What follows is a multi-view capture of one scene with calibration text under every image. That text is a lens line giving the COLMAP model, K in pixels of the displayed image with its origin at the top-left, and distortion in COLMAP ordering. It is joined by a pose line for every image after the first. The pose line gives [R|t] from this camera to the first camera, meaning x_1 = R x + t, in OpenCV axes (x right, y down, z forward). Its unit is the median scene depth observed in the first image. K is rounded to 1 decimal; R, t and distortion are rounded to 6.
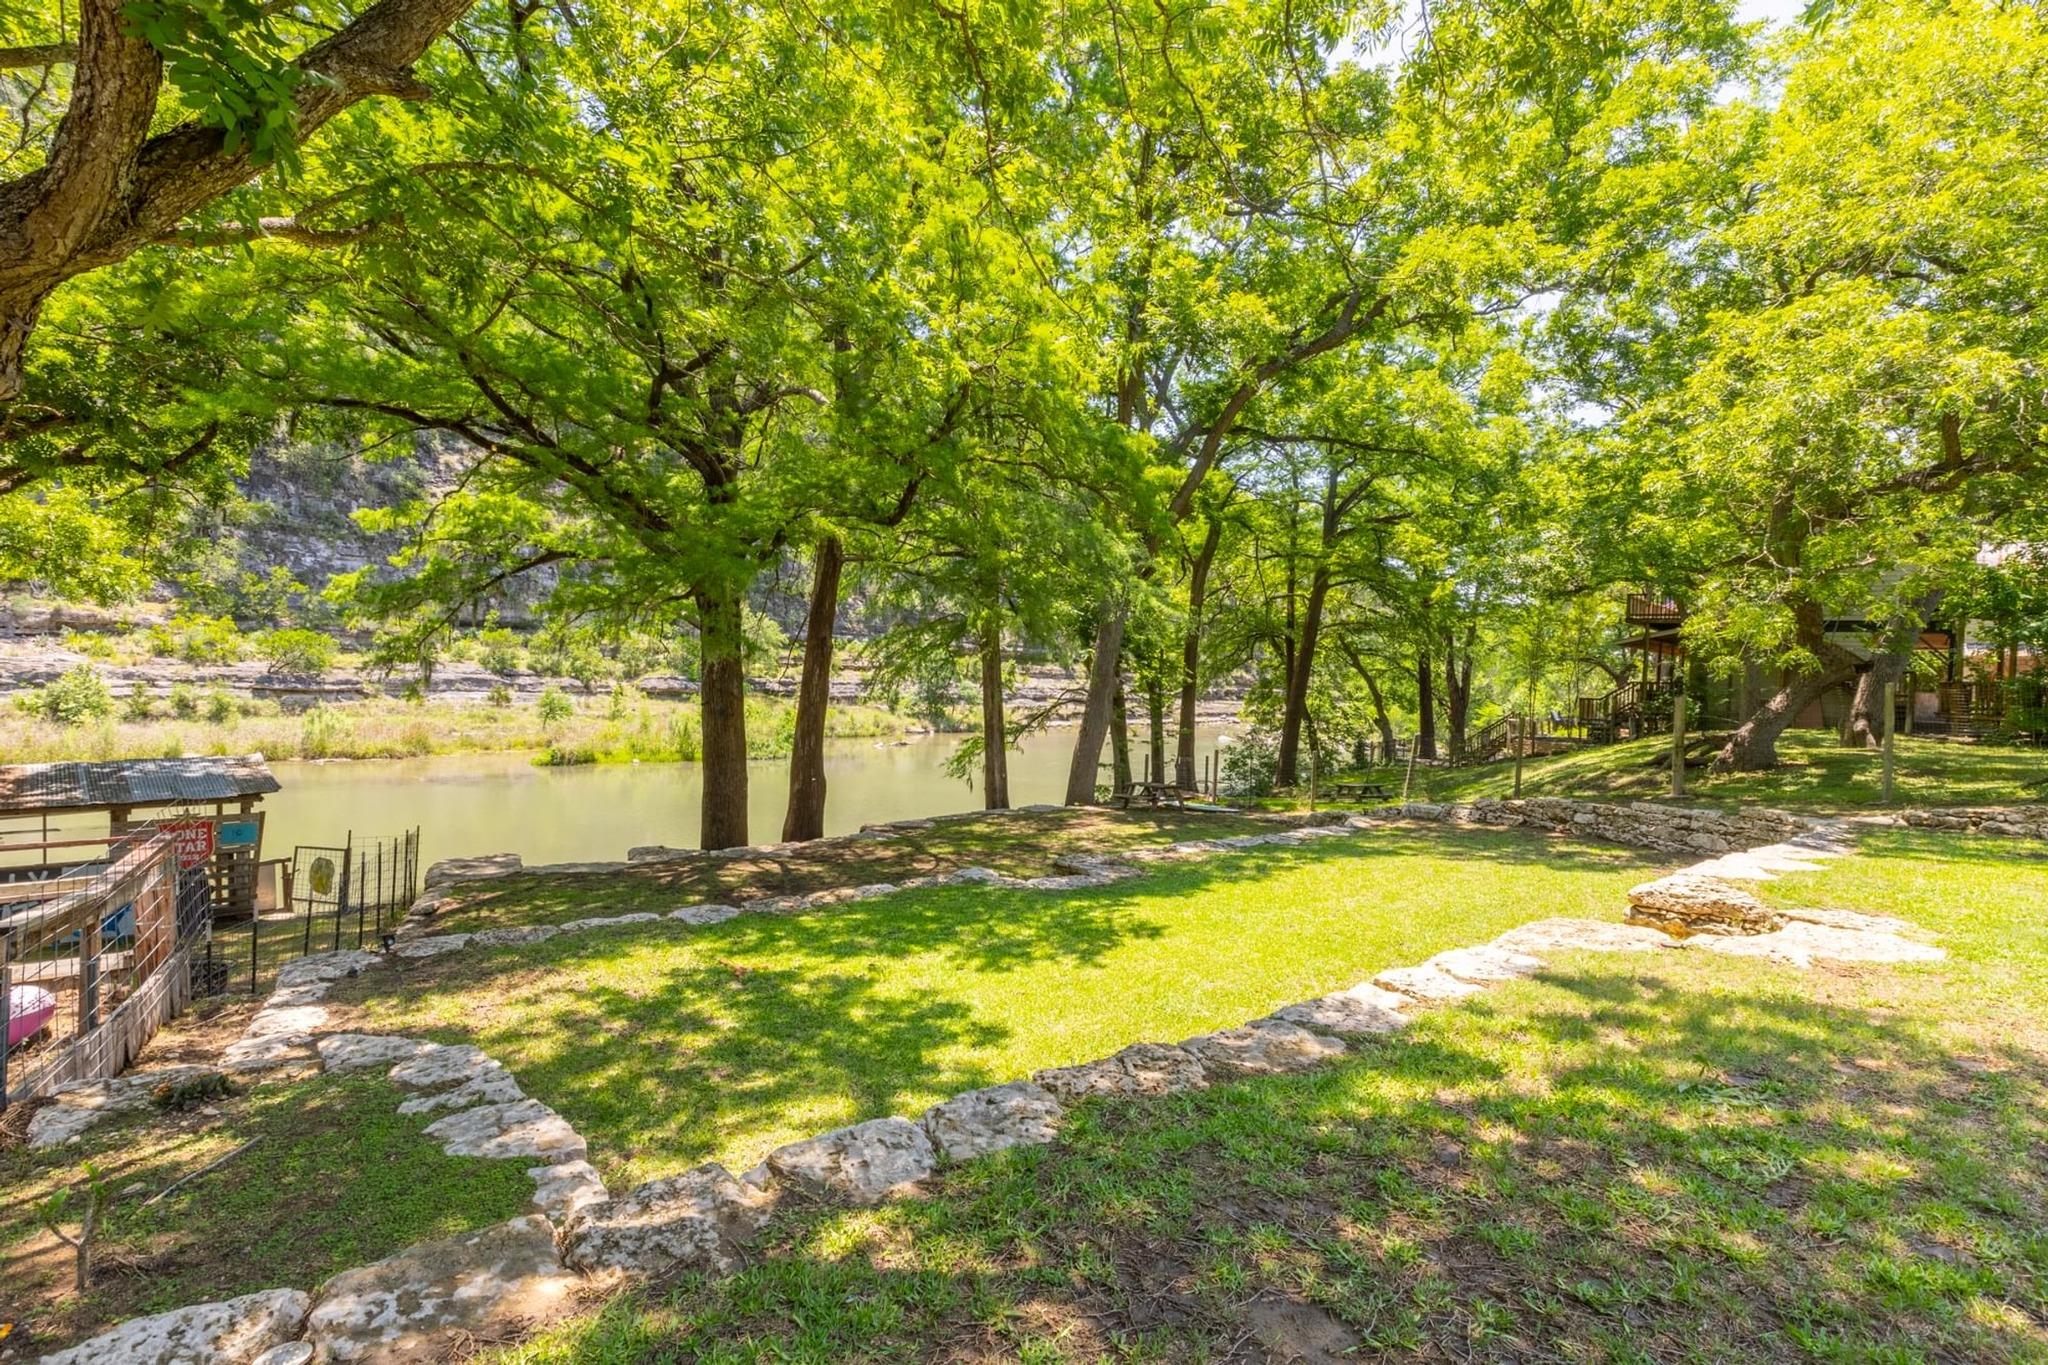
lens RADIAL K [[972.3, 0, 1021.7], [0, 972.3, 684.7], [0, 0, 1]] dist [0.003097, -0.000881]
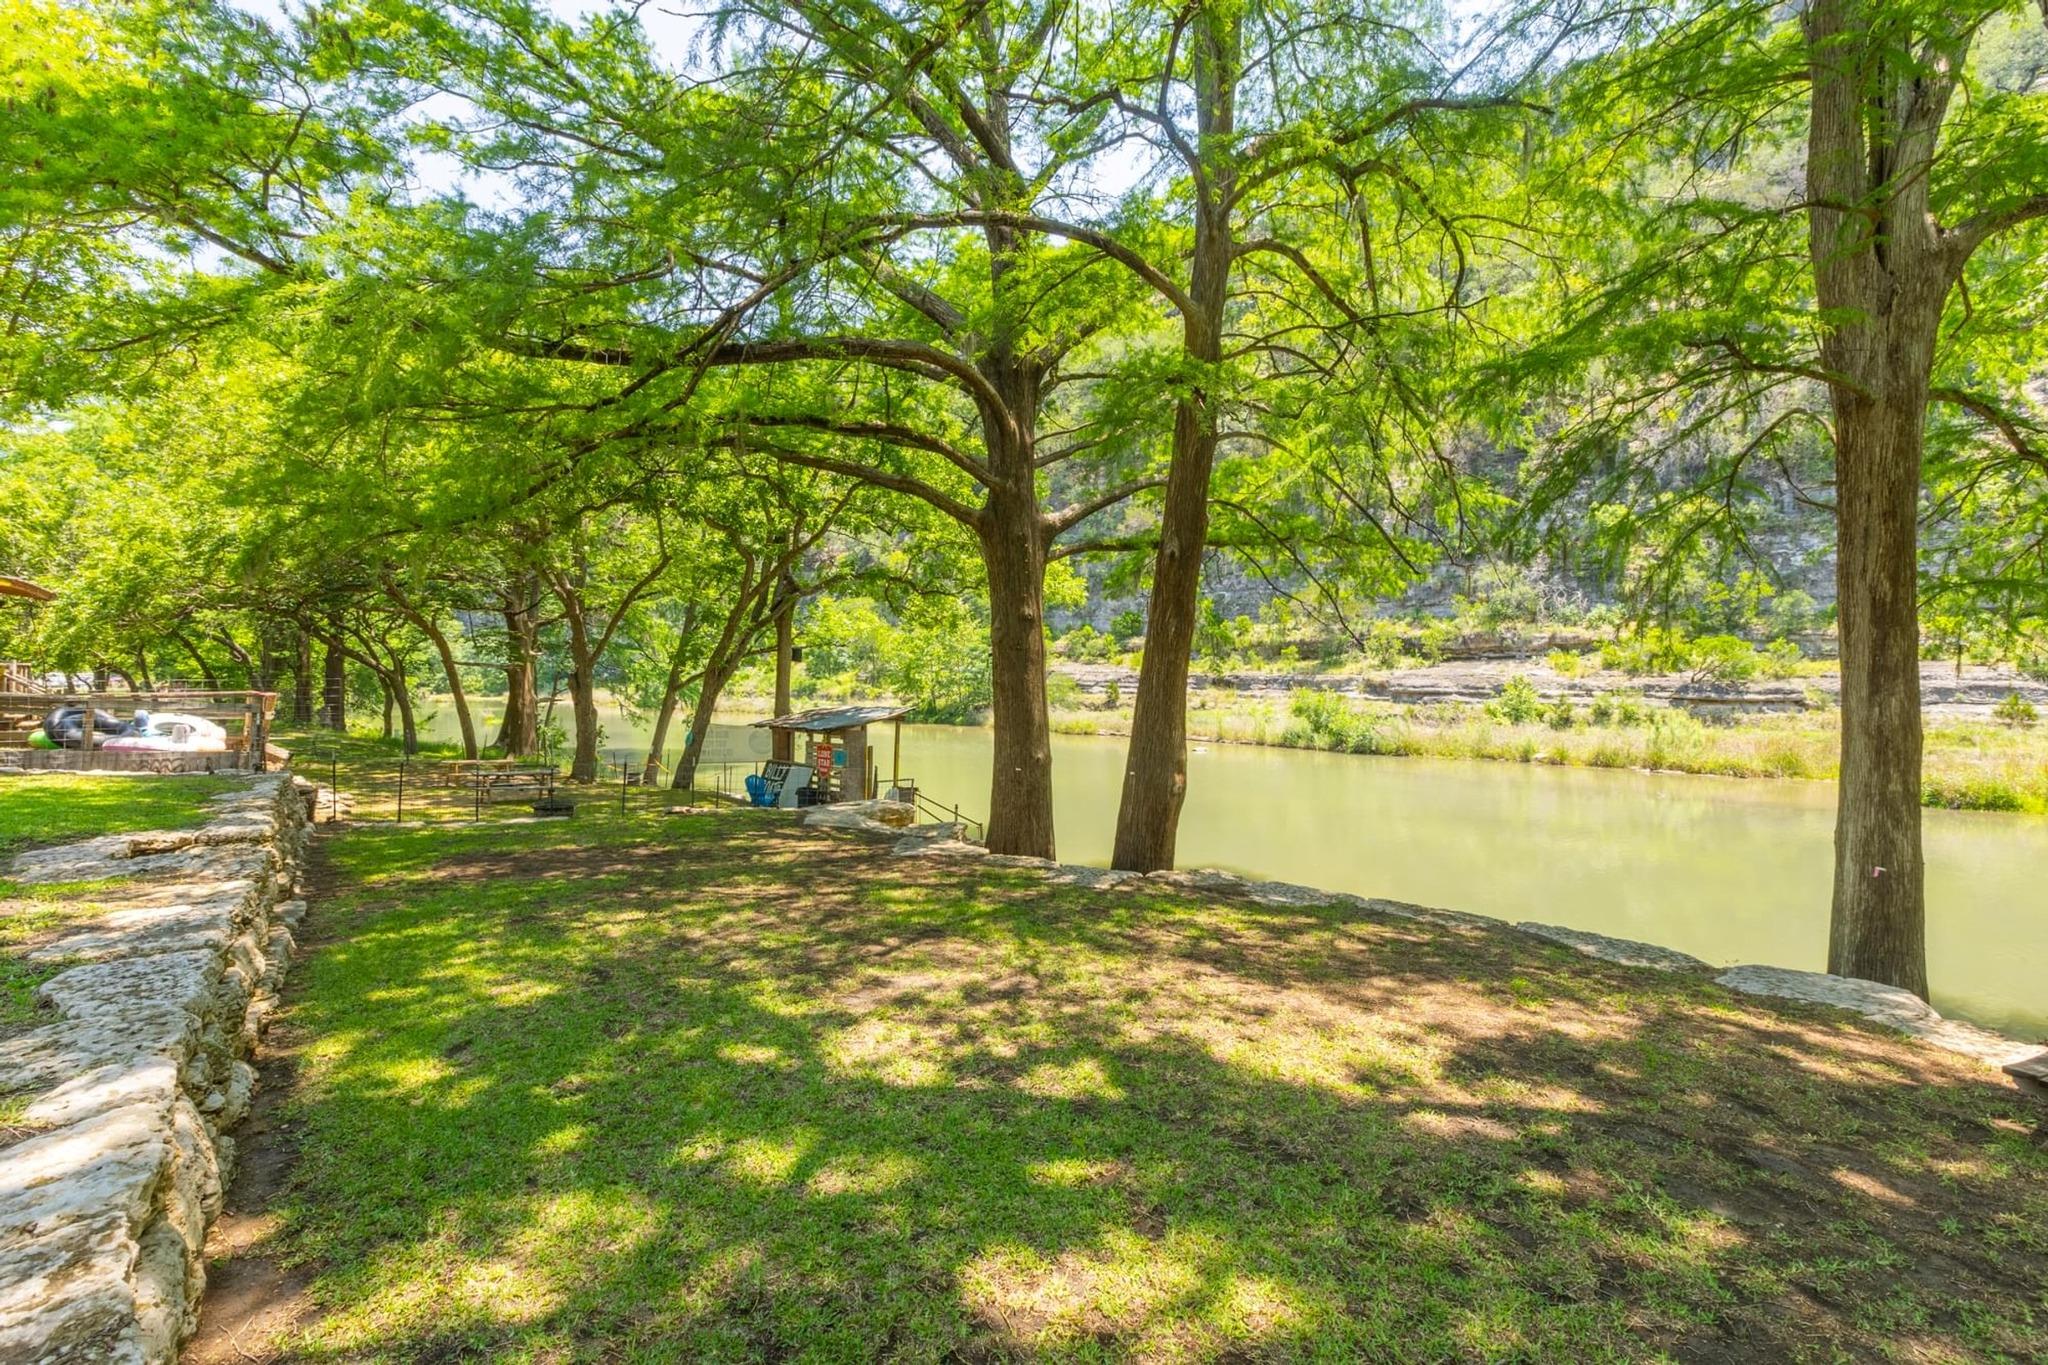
lens RADIAL K [[912.2, 0, 1028.1], [0, 912.2, 683.2], [0, 0, 1]] dist [0.004349, -0.001671]
pose [[-0.011989, -0.026587, -0.999575, 0.139643], [-0.011638, 0.999582, -0.026448, 0.020503], [0.999860, 0.011316, -0.012293, 0.354369]]
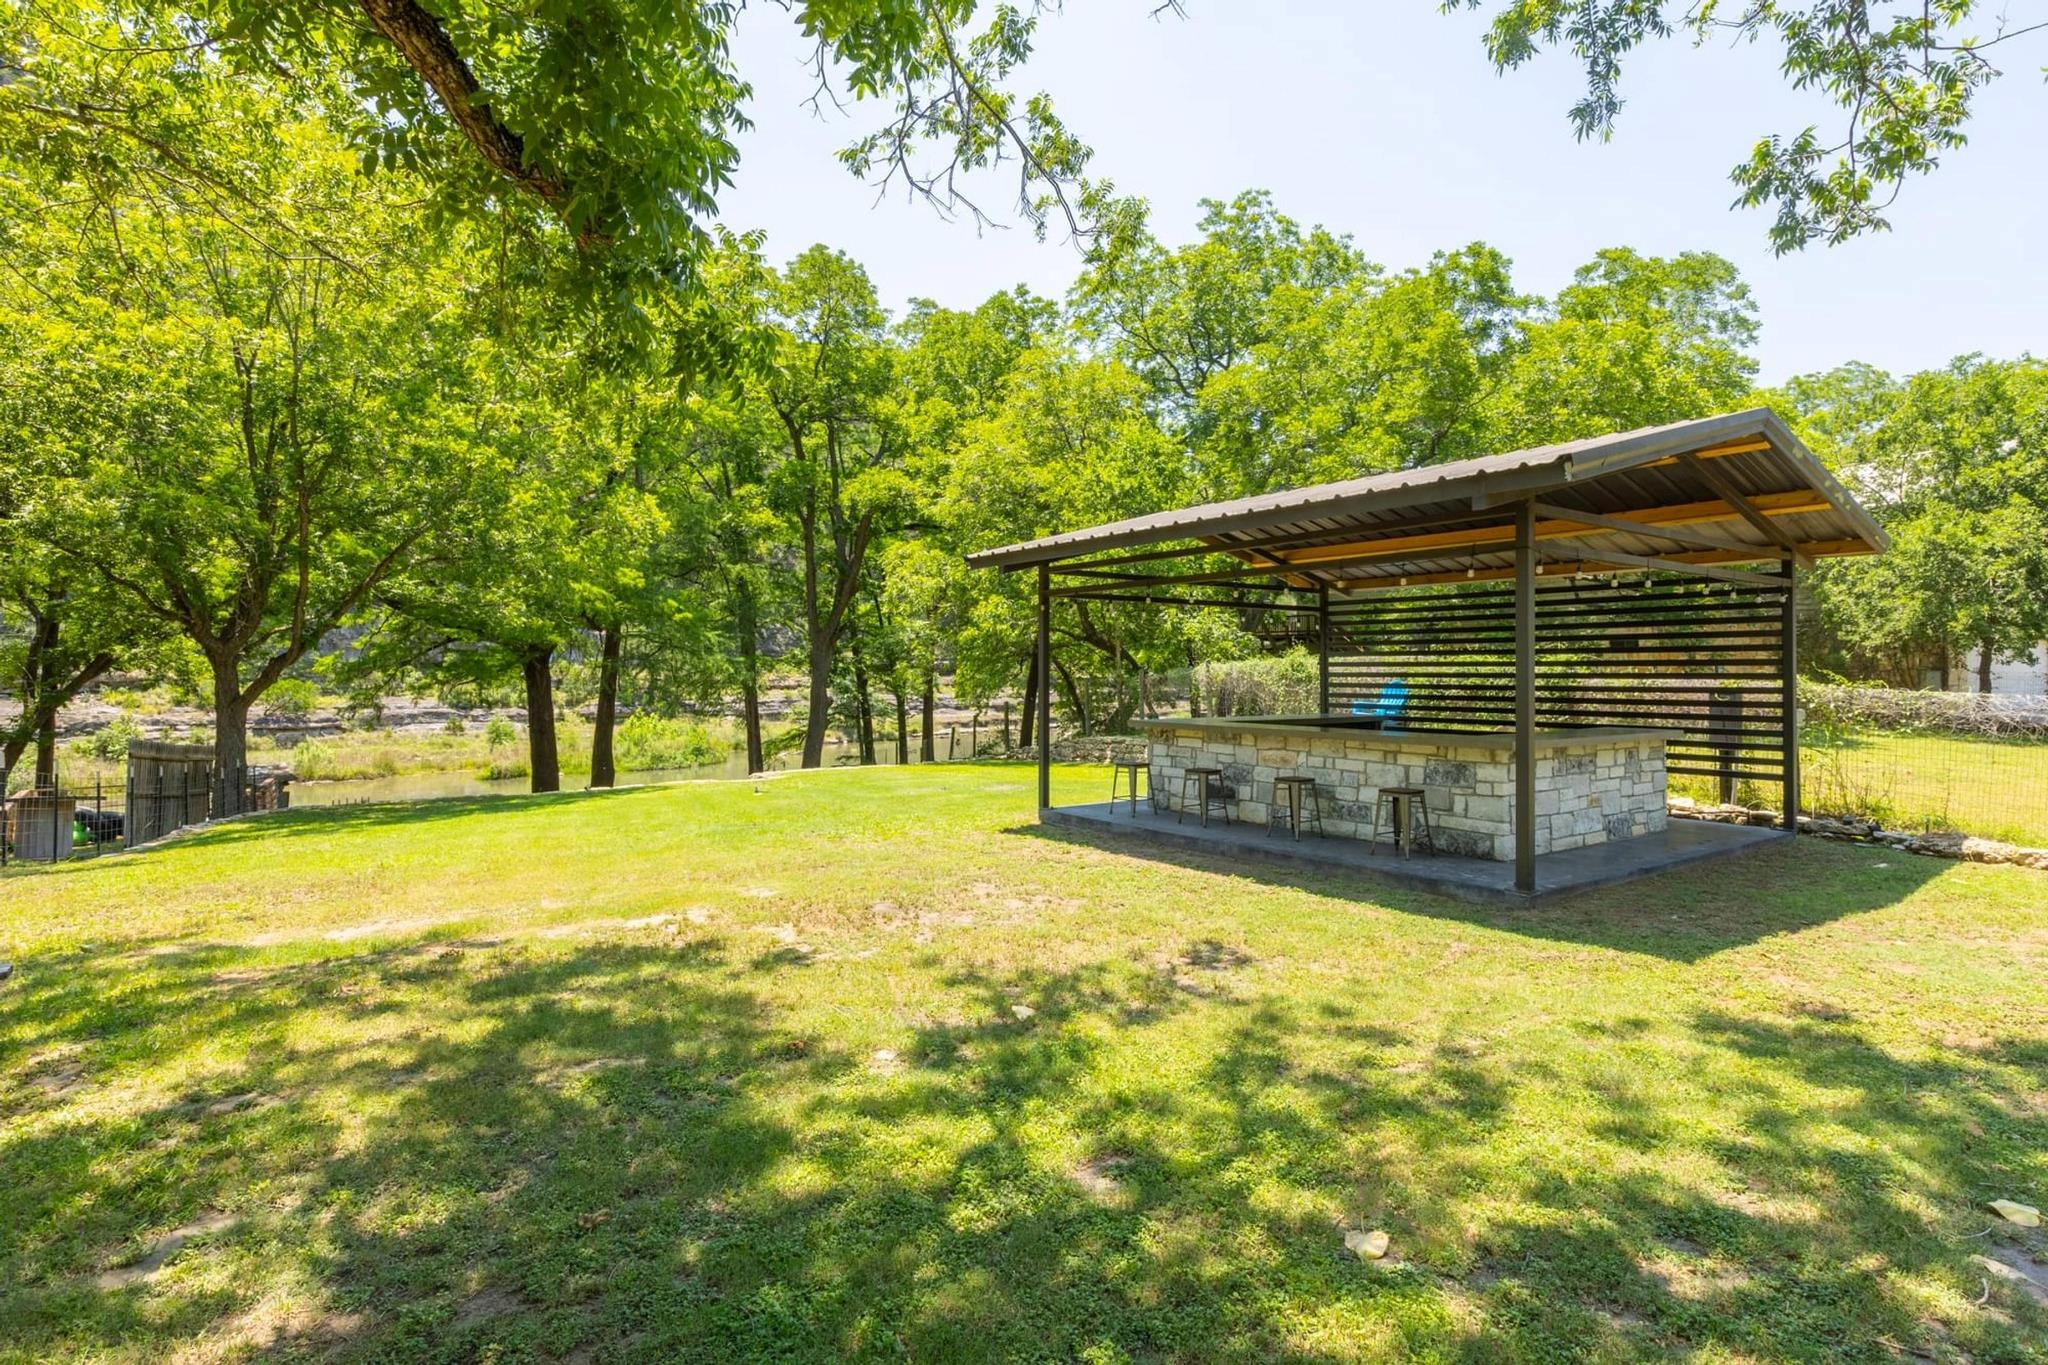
lens RADIAL K [[1032.9, 0, 1026.7], [0, 1032.9, 684.5], [0, 0, 1]] dist [-0.005342, 0.002599]
pose [[0.998996, -0.043461, -0.010892, 0.204972], [0.043395, 0.999039, -0.006223, -0.001191], [0.011152, 0.005744, 0.999921, -0.292753]]
